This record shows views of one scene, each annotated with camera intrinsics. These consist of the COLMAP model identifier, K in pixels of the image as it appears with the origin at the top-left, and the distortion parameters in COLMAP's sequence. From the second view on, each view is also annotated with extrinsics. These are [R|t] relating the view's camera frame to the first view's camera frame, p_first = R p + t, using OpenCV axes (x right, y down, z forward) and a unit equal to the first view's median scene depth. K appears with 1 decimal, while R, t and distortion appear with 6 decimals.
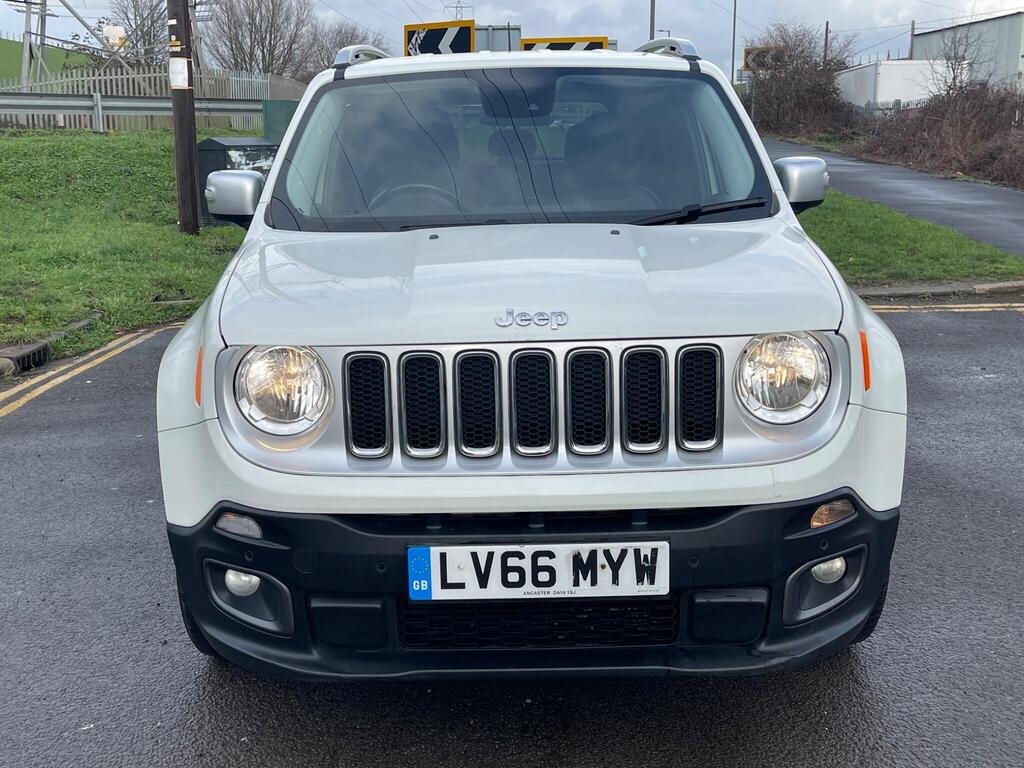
lens RADIAL K [[1169.5, 0, 512.0], [0, 1169.5, 384.0], [0, 0, 1]] dist [0.082645, -0.164711]
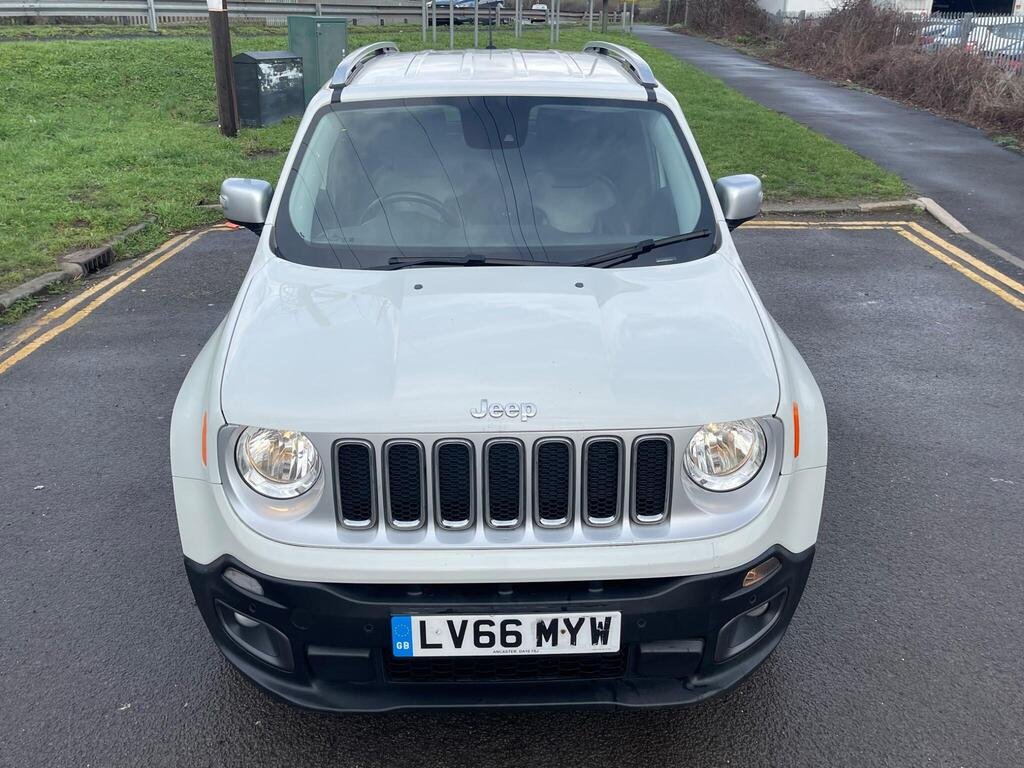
lens RADIAL K [[892.2, 0, 520.2], [0, 892.2, 378.0], [0, 0, 1]] dist [0.038383, -0.009707]
pose [[0.999393, 0.010704, 0.033159, 0.003547], [-0.015951, 0.986615, 0.162287, -0.190879], [-0.030978, -0.162717, 0.986186, 0.149354]]
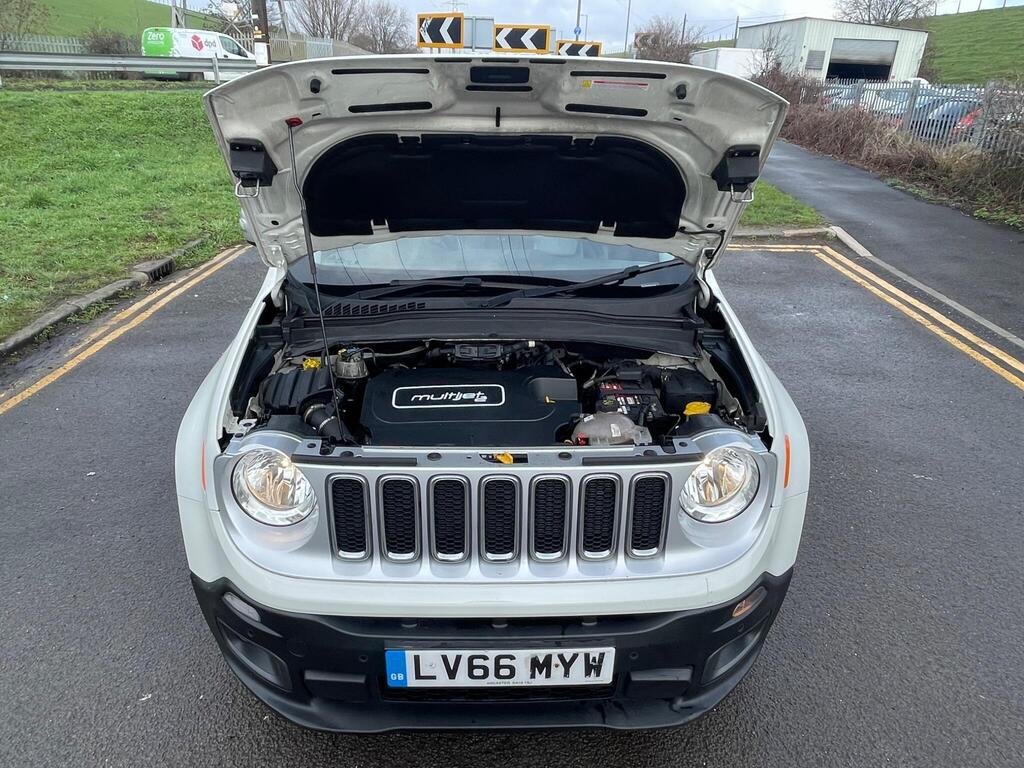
lens RADIAL K [[686.3, 0, 504.8], [0, 686.3, 399.9], [0, 0, 1]] dist [-0.010542, 0.002723]
pose [[0.999106, 0.021571, 0.036359, -0.002628], [-0.029035, 0.975231, 0.219275, -0.202911], [-0.030728, -0.220134, 0.974985, 0.335620]]
